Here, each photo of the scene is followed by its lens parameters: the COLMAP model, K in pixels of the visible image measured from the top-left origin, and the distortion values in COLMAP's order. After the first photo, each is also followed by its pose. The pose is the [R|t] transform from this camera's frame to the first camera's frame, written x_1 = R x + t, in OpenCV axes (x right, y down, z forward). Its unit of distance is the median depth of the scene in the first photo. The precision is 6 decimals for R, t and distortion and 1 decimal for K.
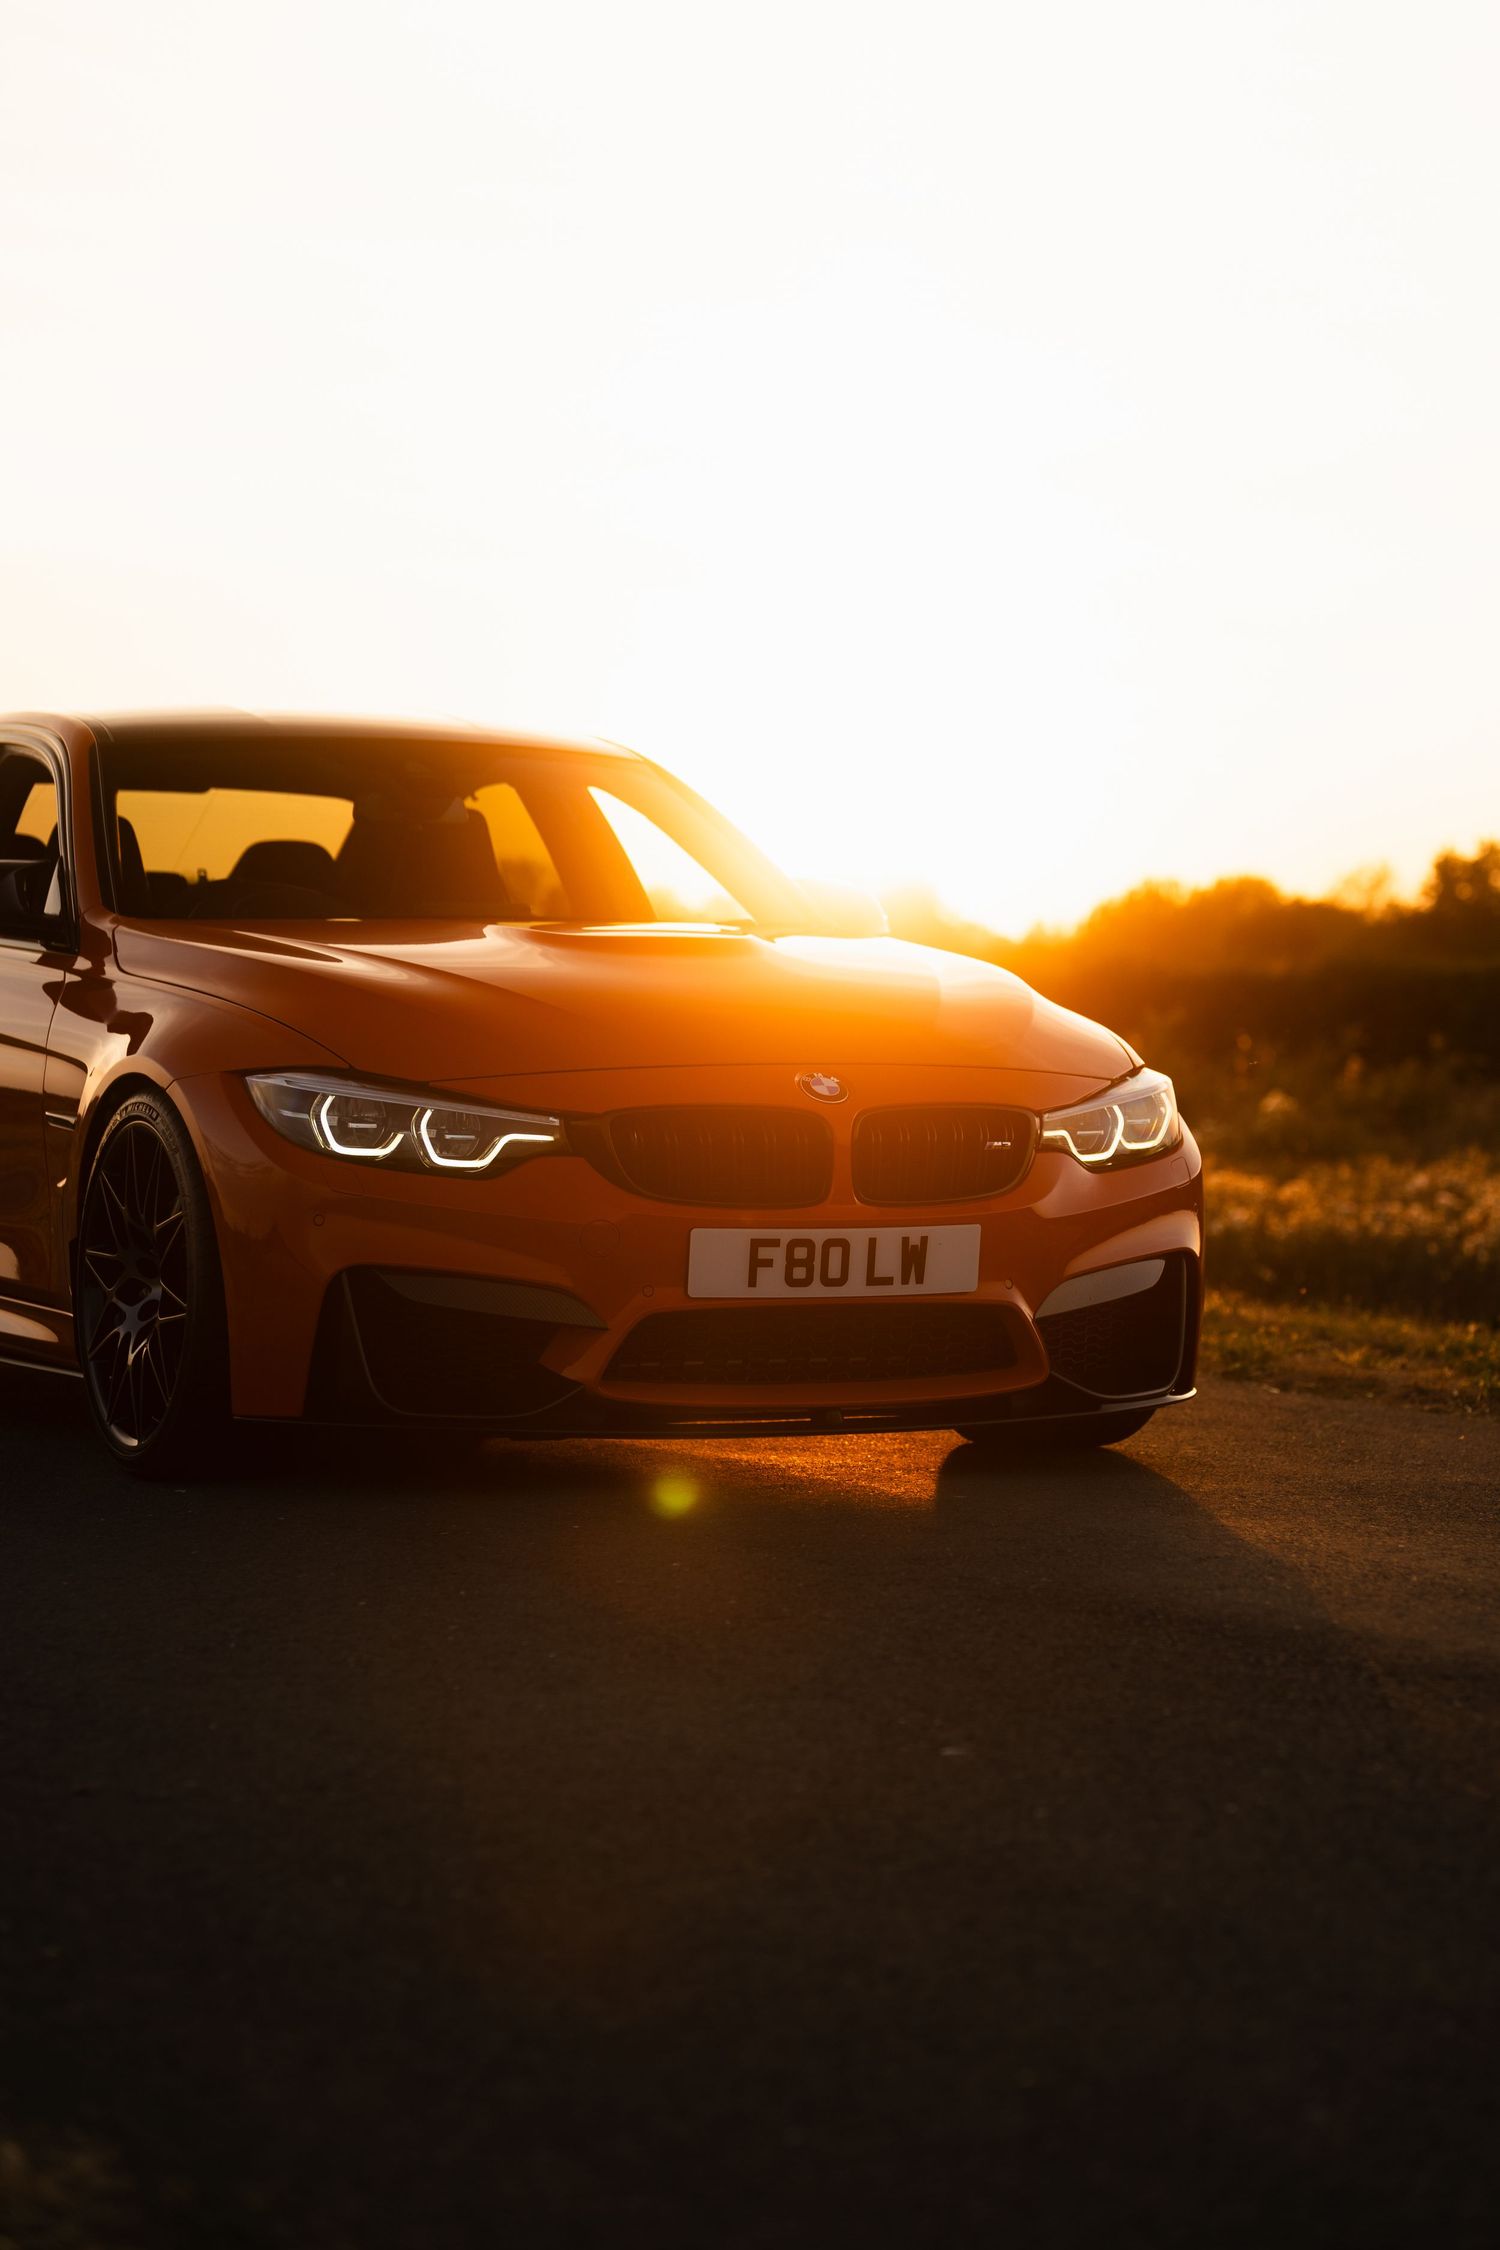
lens RADIAL K [[5204.0, 0, 814.6], [0, 5204.0, 1212.3], [0, 0, 1]] dist [0.760481, 0.000000]
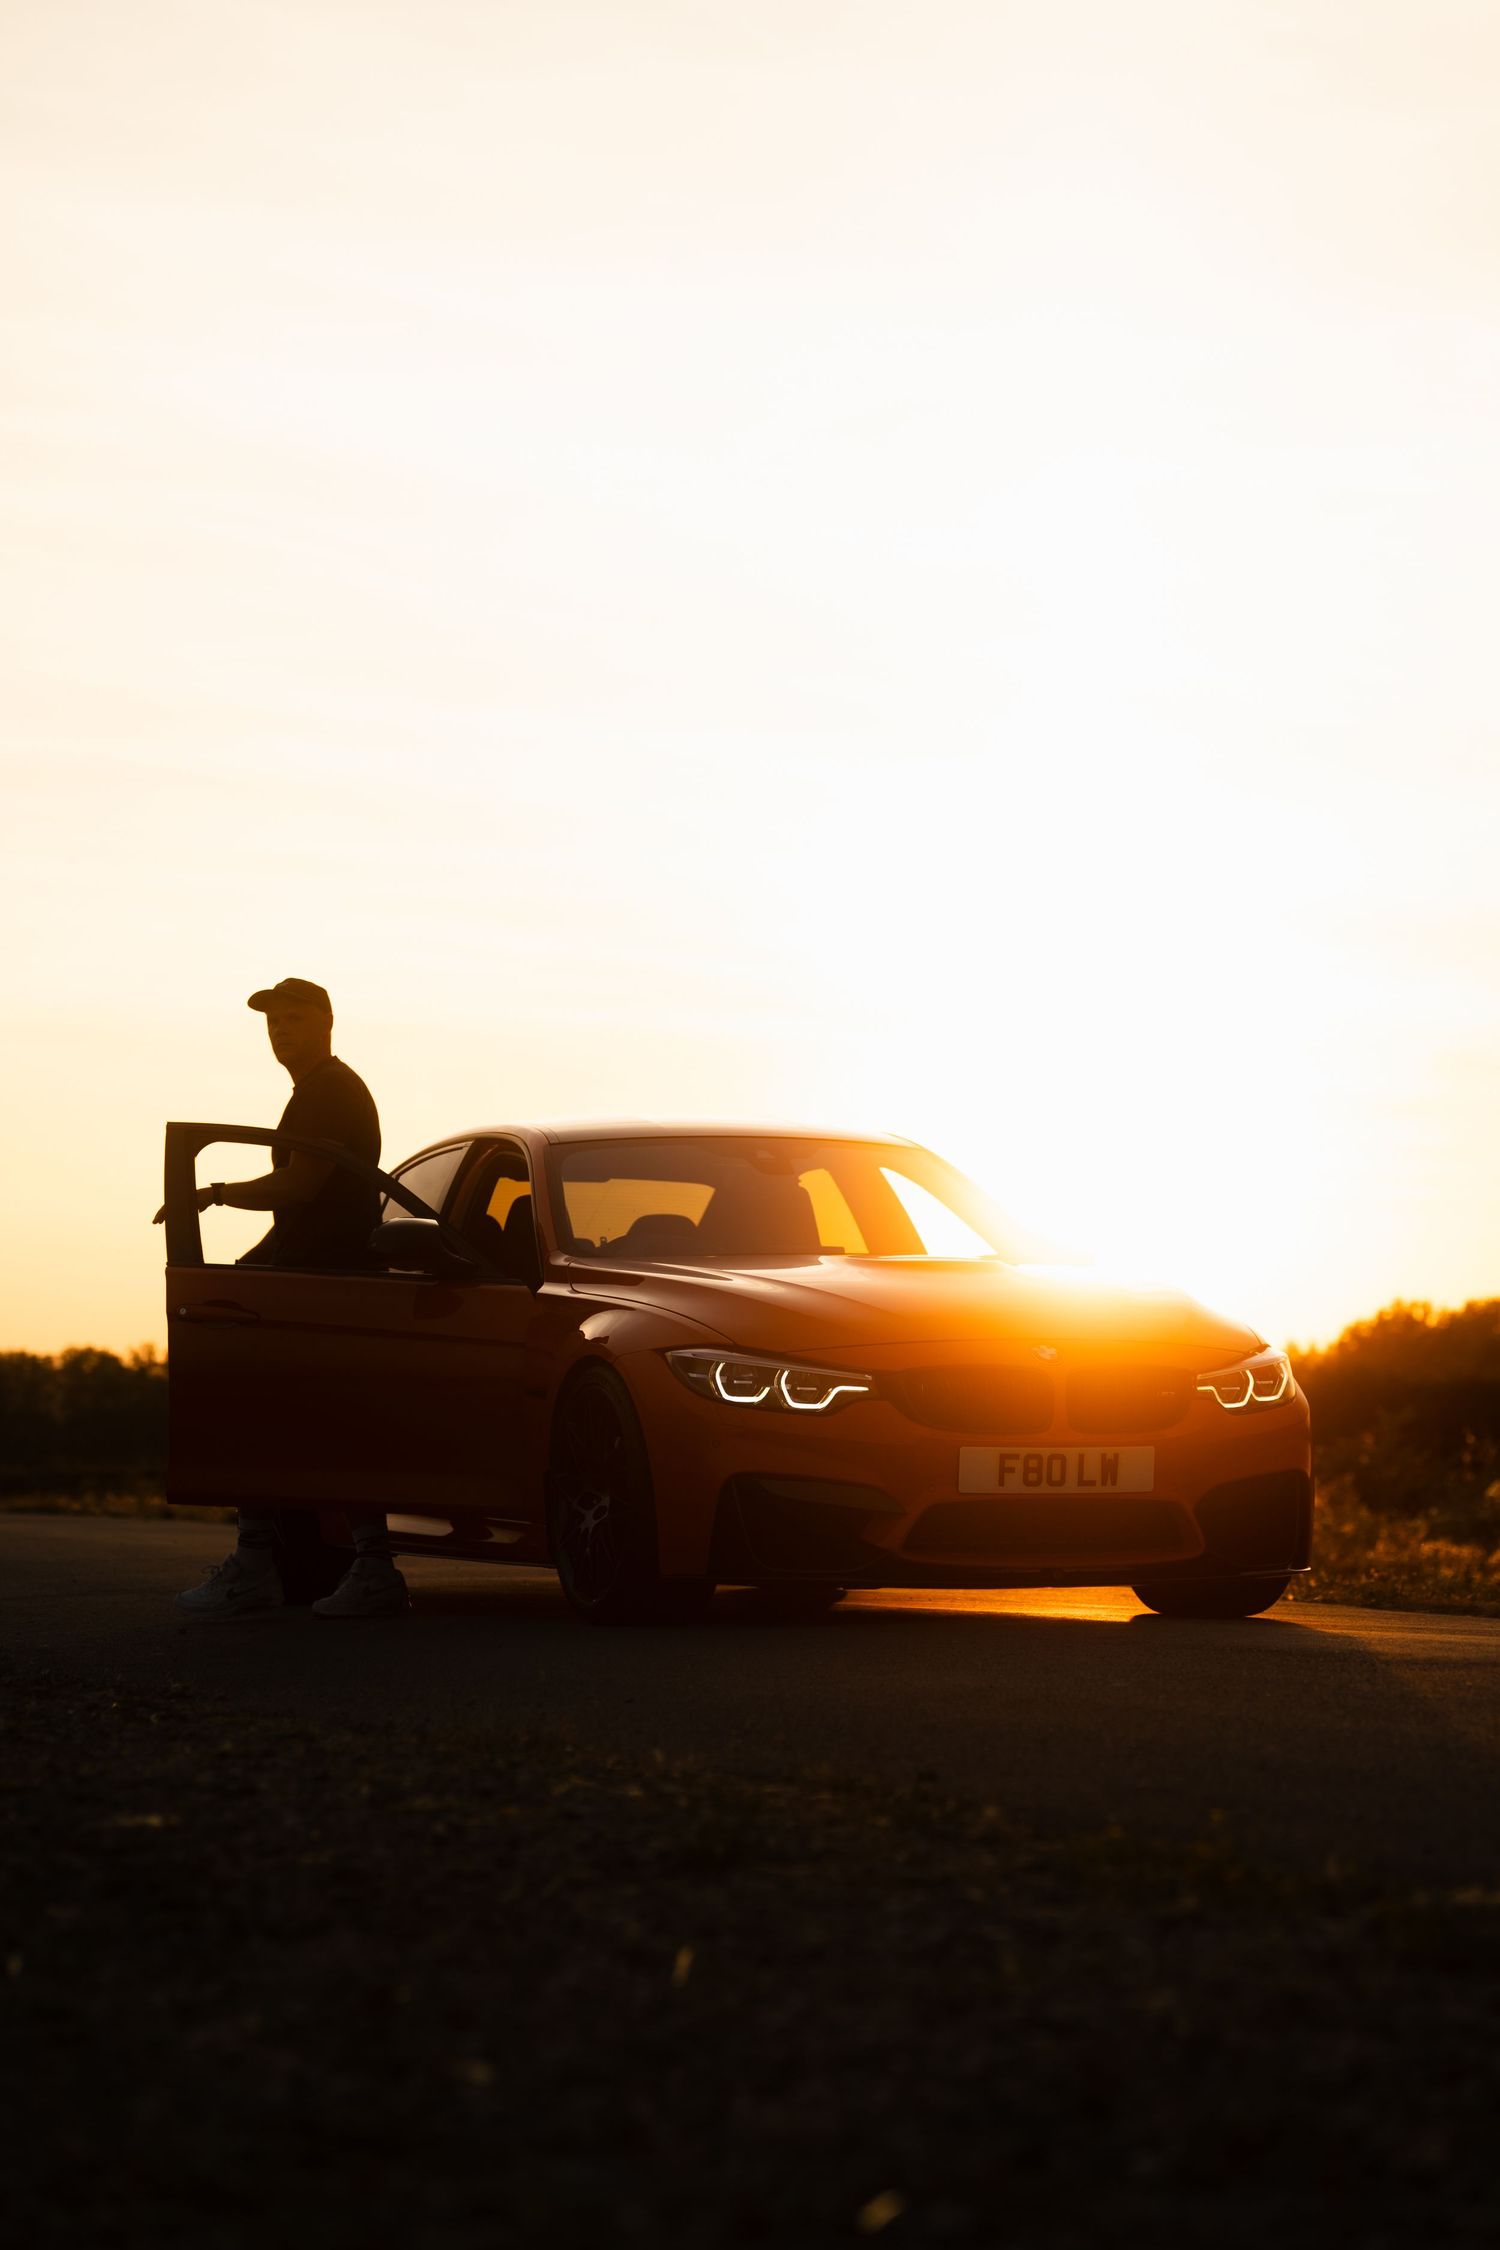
lens RADIAL K [[5218.5, 0, 728.1], [0, 5218.5, 1135.9], [0, 0, 1]] dist [0.353125, 0.000000]
pose [[0.997786, -0.014259, -0.064961, 0.008596], [0.007869, 0.995197, -0.097571, 0.058388], [0.066040, 0.096844, 0.993106, -0.498371]]
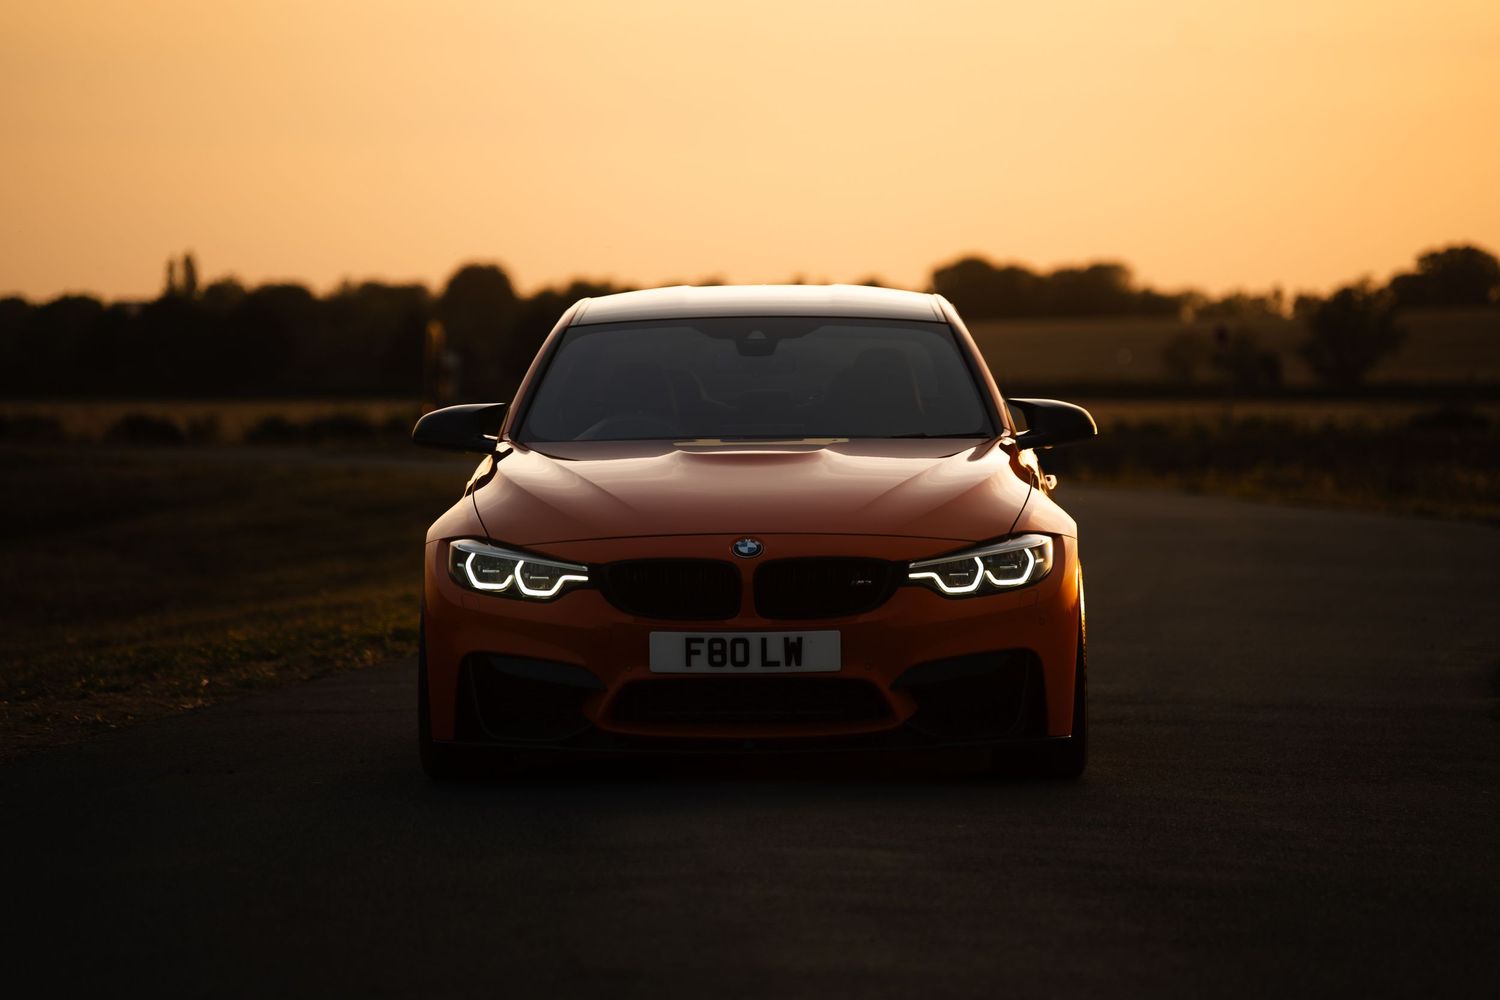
lens RADIAL K [[6997.0, 0, 715.0], [0, 6997.0, 558.1], [0, 0, 1]] dist [2.828890, 0.000000]
pose [[0.894251, -0.001598, -0.447562, 0.978443], [-0.003485, 0.999938, -0.010533, 0.002977], [0.447552, 0.010979, 0.894191, -0.994565]]
